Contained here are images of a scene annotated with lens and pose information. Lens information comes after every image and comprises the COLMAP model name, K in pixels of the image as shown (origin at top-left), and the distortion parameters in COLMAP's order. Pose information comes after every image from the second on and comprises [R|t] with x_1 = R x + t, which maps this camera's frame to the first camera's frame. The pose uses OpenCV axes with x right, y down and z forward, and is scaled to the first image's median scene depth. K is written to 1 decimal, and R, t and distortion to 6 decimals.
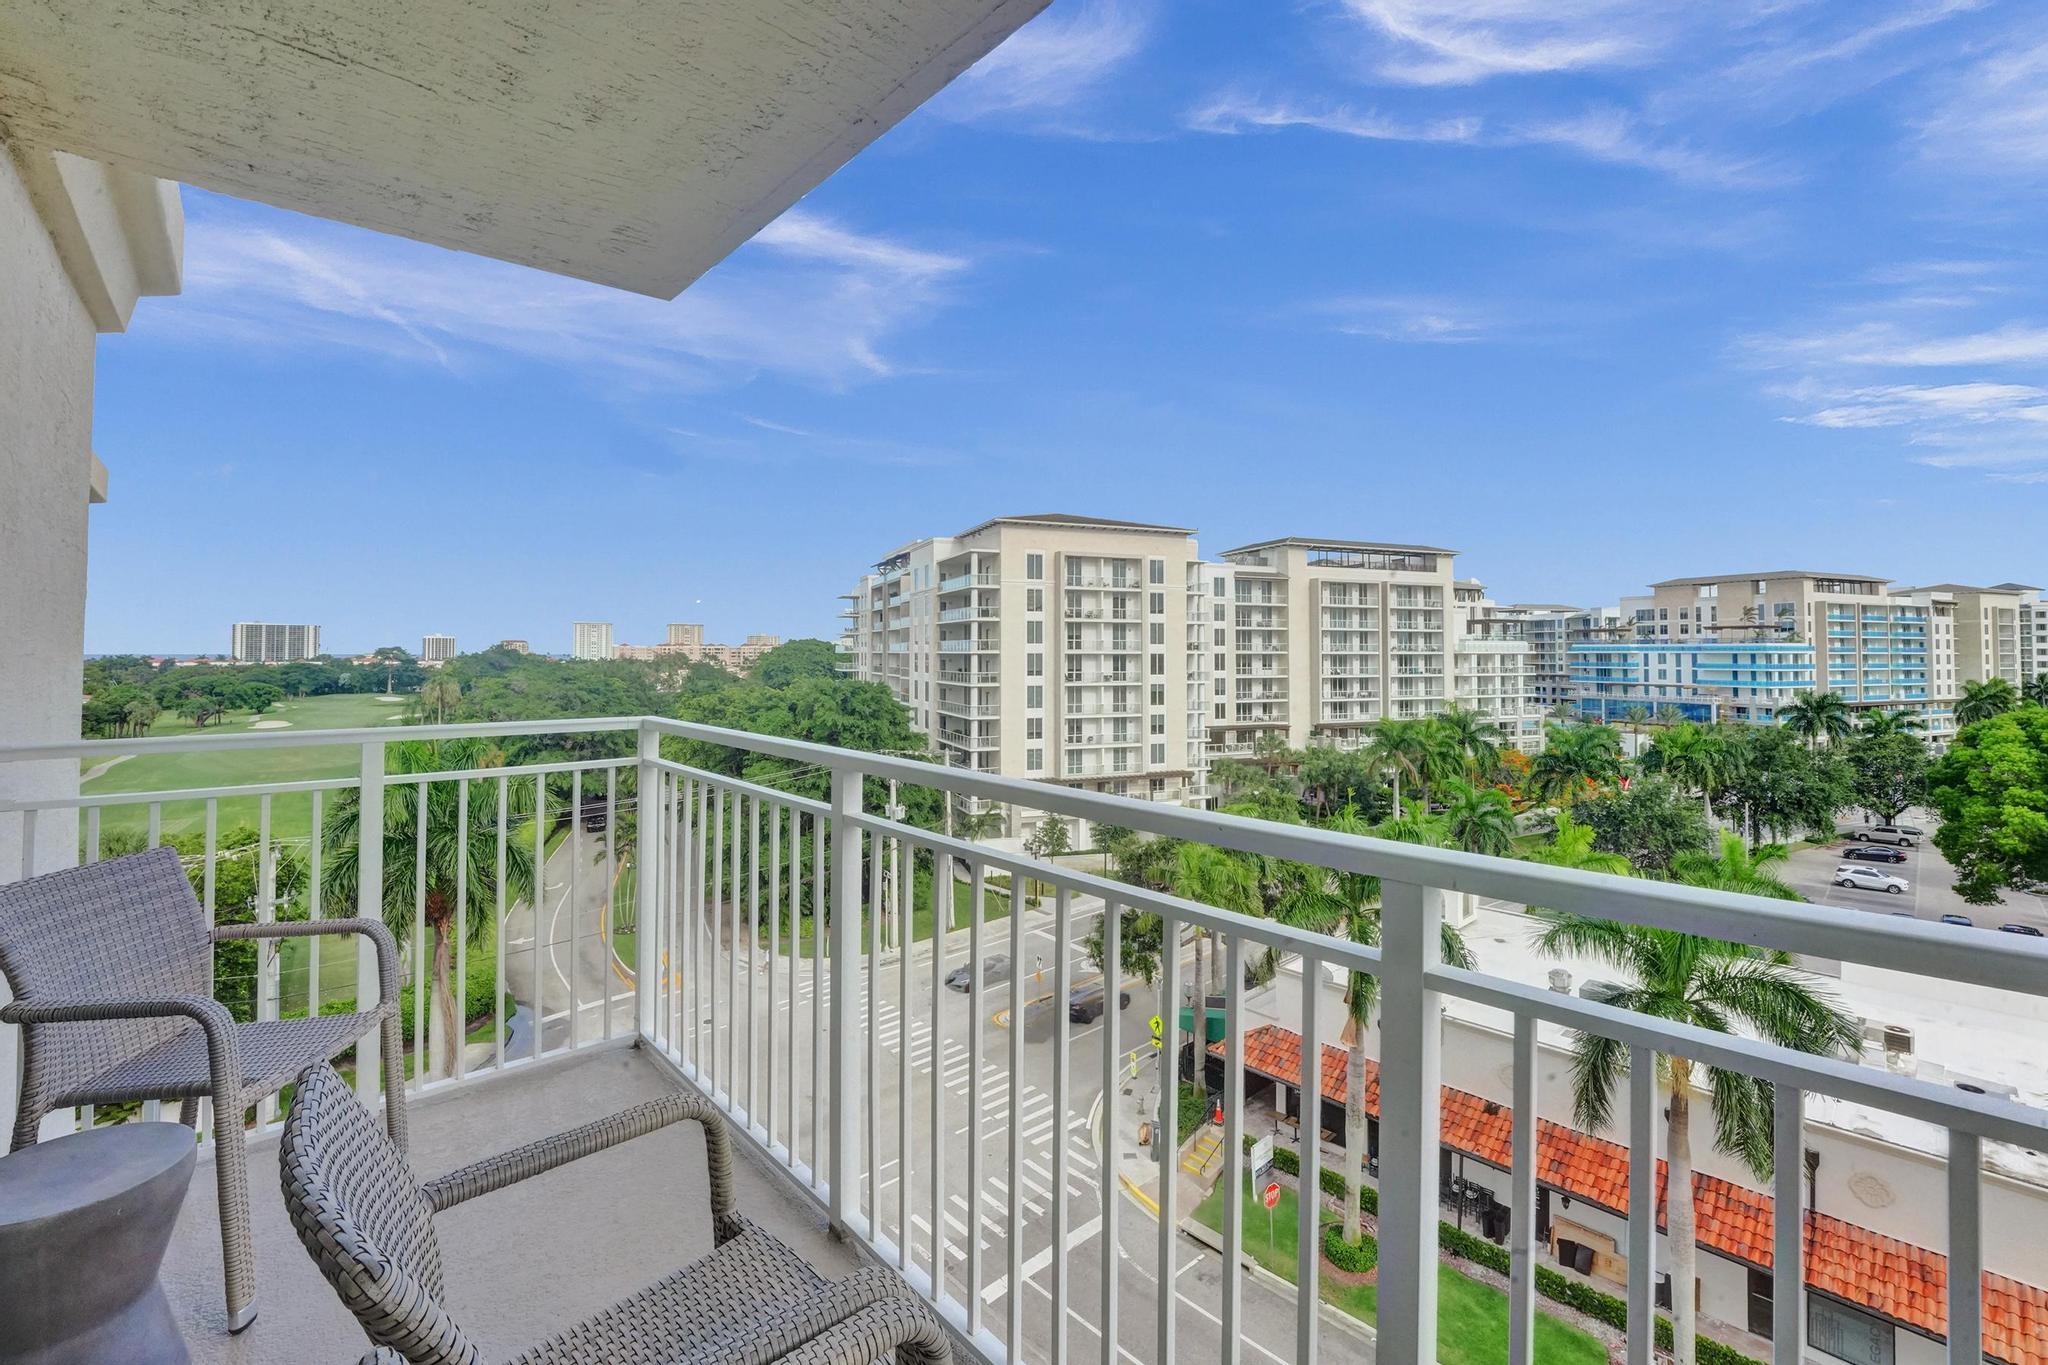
lens RADIAL K [[854.9, 0, 995.8], [0, 854.9, 651.1], [0, 0, 1]] dist [-0.032178, 0.003257]
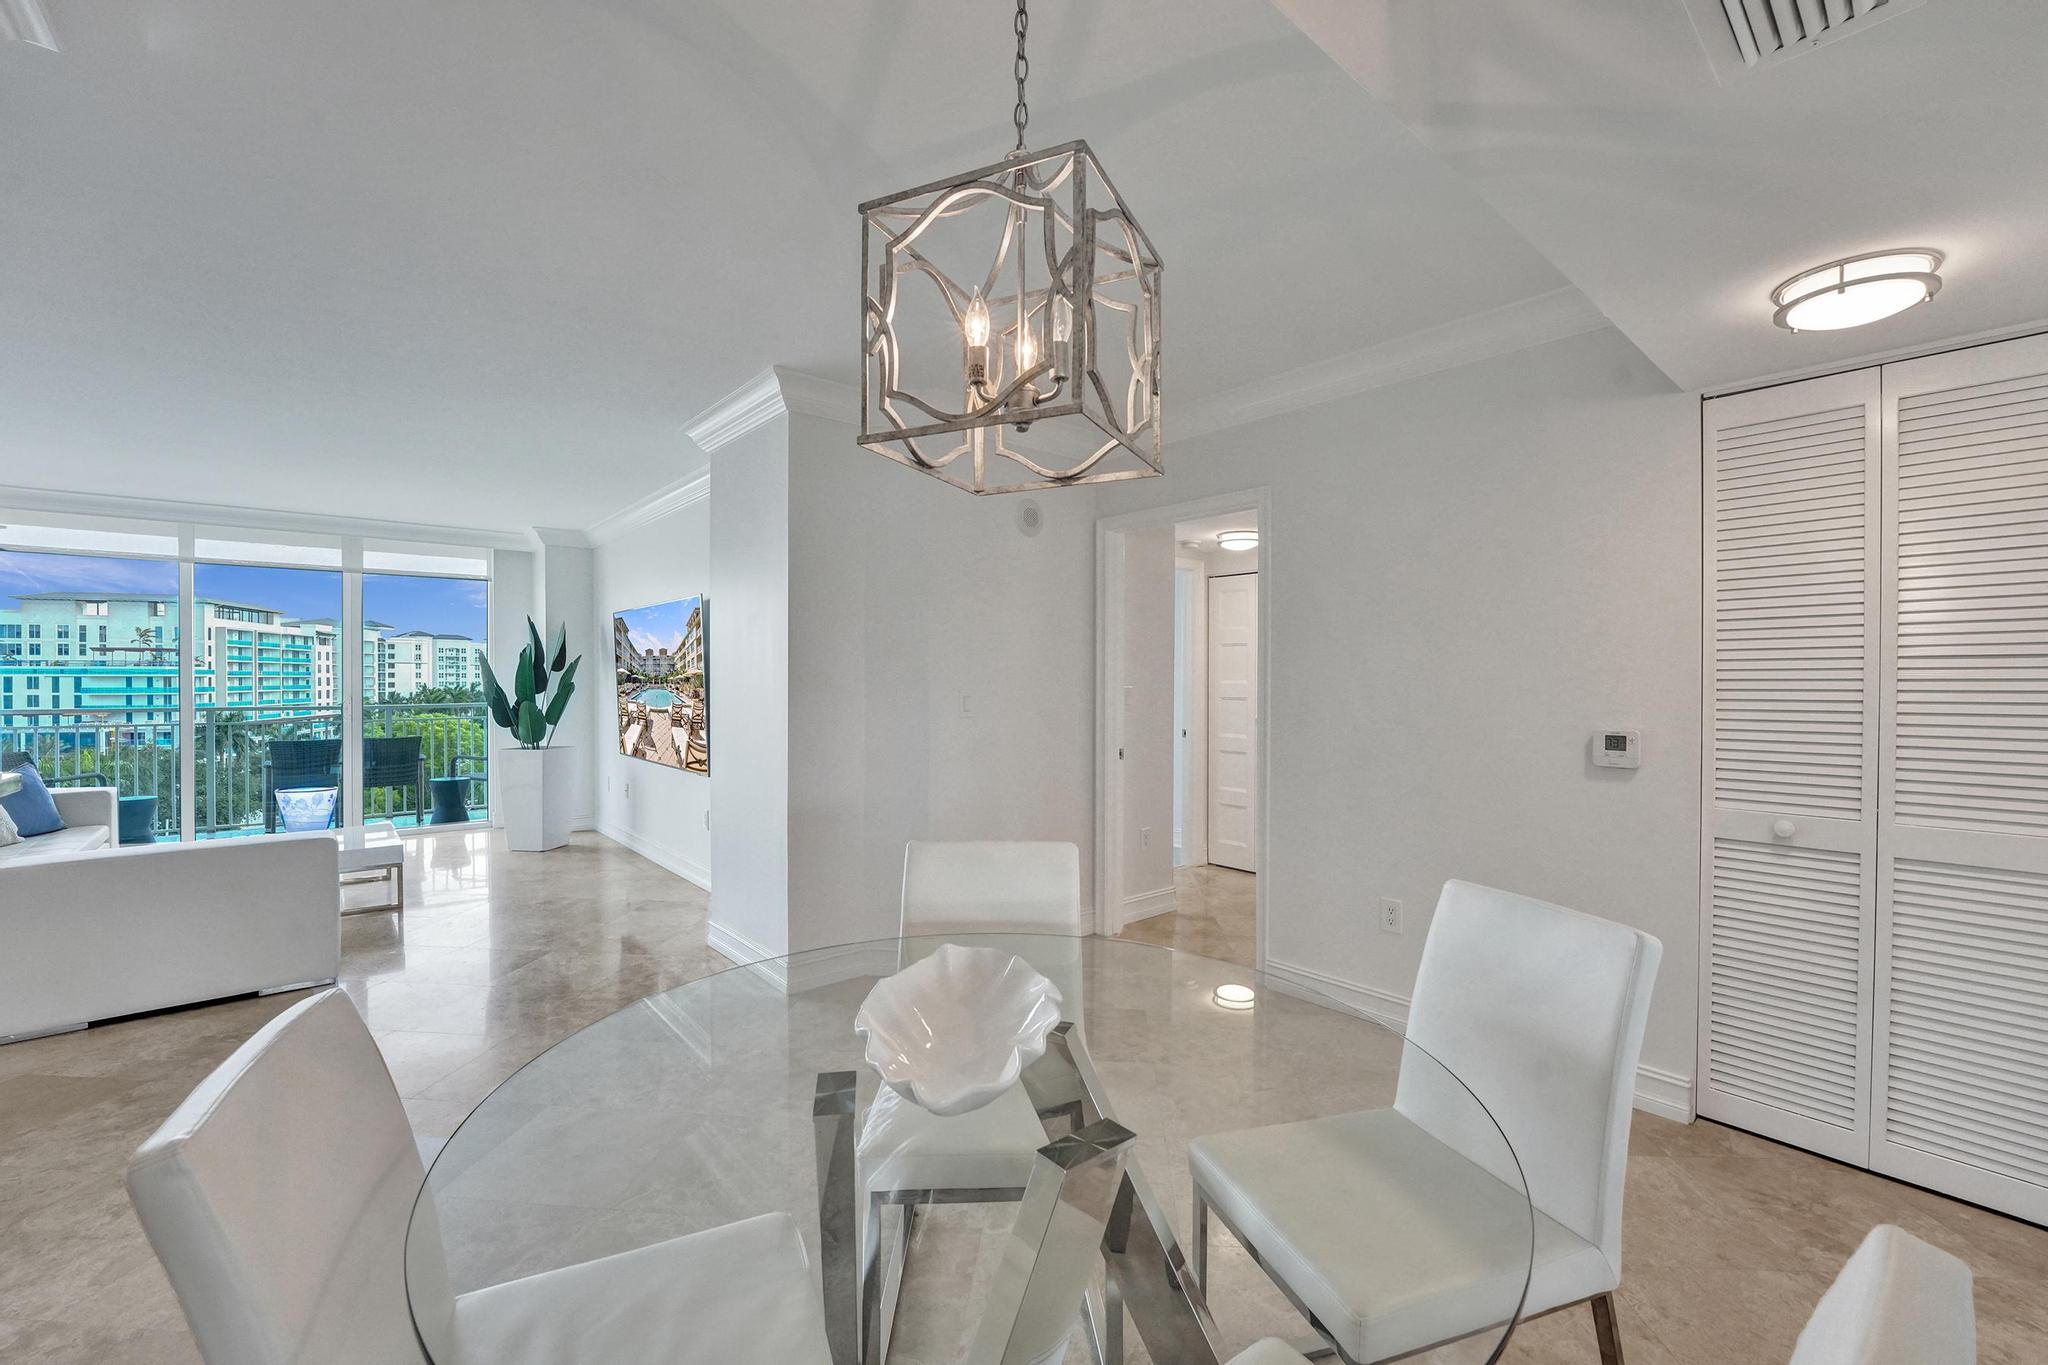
lens RADIAL K [[854.9, 0, 1033.3], [0, 854.9, 672.3], [0, 0, 1]] dist [-0.032178, 0.003257]
pose [[0.002887, 0.003043, 0.999991, -0.107978], [-0.000481, 0.999995, -0.003042, 0.000623], [-0.999996, -0.000473, 0.002889, -0.062058]]
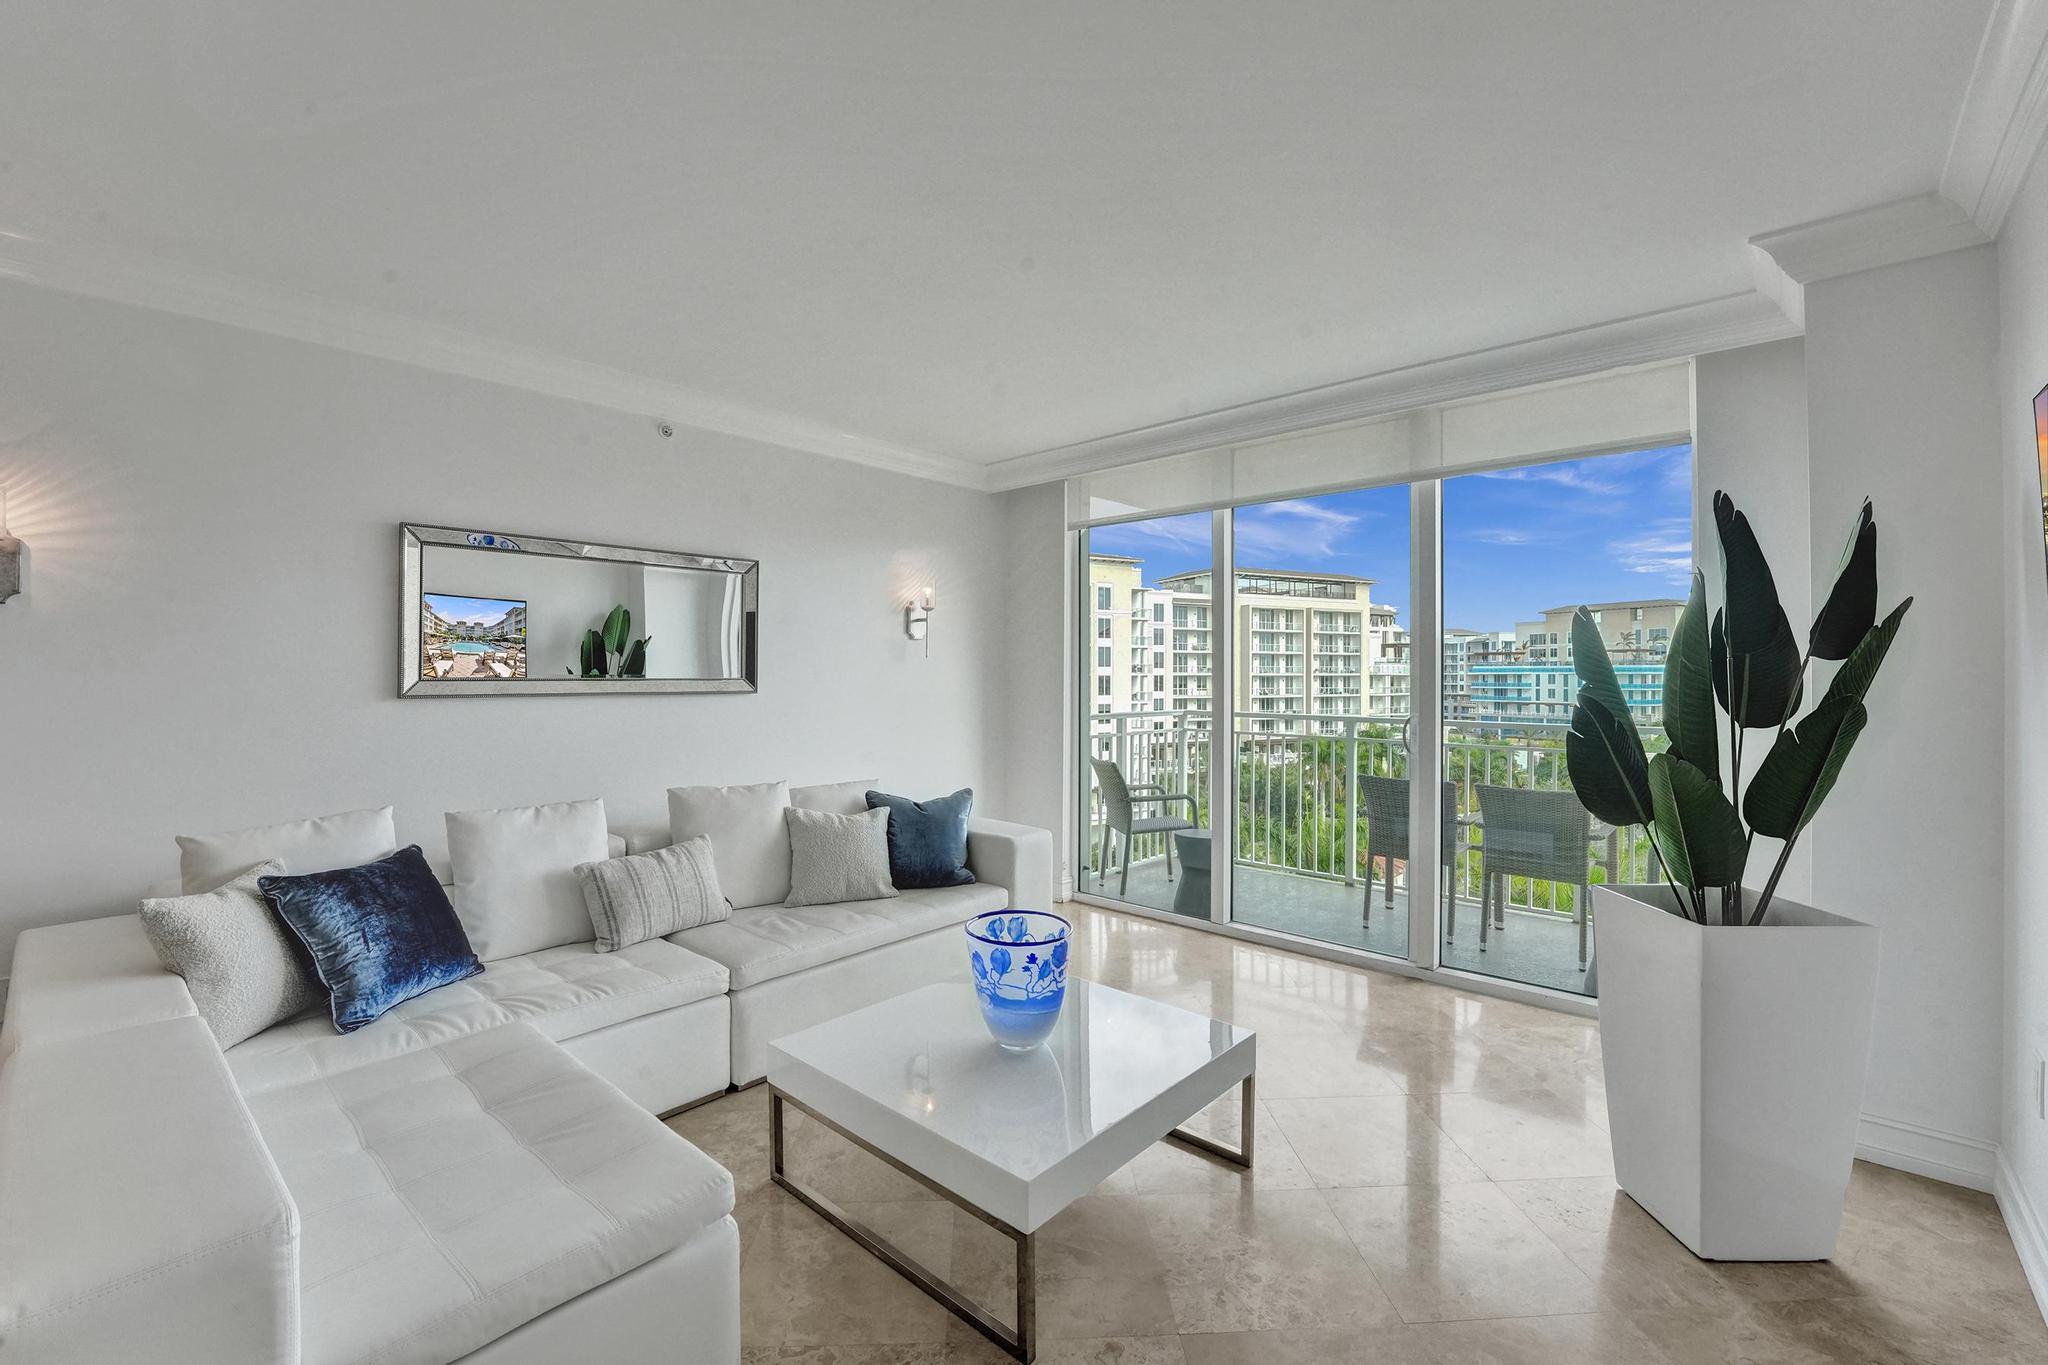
lens RADIAL K [[854.9, 0, 1015.7], [0, 854.9, 695.0], [0, 0, 1]] dist [-0.032178, 0.003257]
pose [[0.994370, -0.006340, 0.105774, -0.019780], [0.003813, 0.999703, 0.024075, 0.000841], [-0.105896, -0.023536, 0.994099, -0.022859]]
